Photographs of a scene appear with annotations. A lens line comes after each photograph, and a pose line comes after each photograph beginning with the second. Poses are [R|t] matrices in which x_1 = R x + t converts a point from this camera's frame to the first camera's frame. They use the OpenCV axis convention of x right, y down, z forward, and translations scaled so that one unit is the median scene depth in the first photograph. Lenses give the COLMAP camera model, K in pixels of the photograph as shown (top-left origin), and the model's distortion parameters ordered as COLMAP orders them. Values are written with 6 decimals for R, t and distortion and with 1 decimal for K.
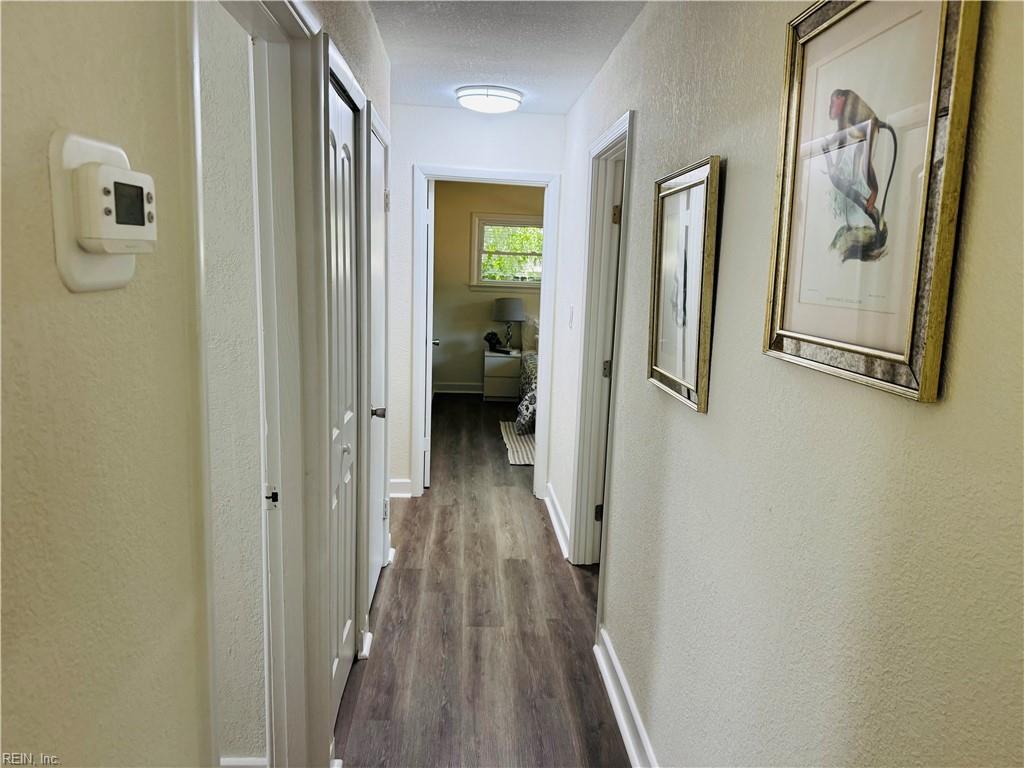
lens RADIAL K [[714.4, 0, 517.9], [0, 714.4, 387.3], [0, 0, 1]] dist [0.135529, -0.255233]
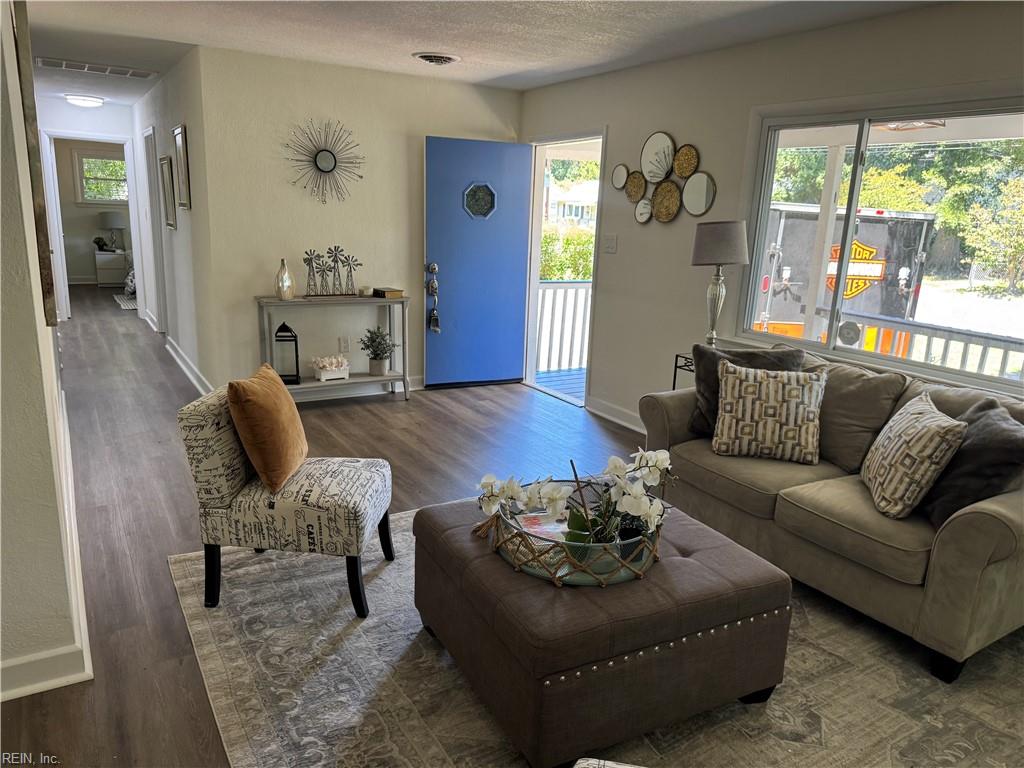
lens RADIAL K [[716.4, 0, 510.0], [0, 716.4, 393.5], [0, 0, 1]] dist [0.054654, -0.082499]
pose [[0.886699, -0.111603, 0.448675, 0.009207], [0.065255, 0.990924, 0.117520, 0.131522], [-0.457719, -0.074927, 0.885934, -0.744359]]
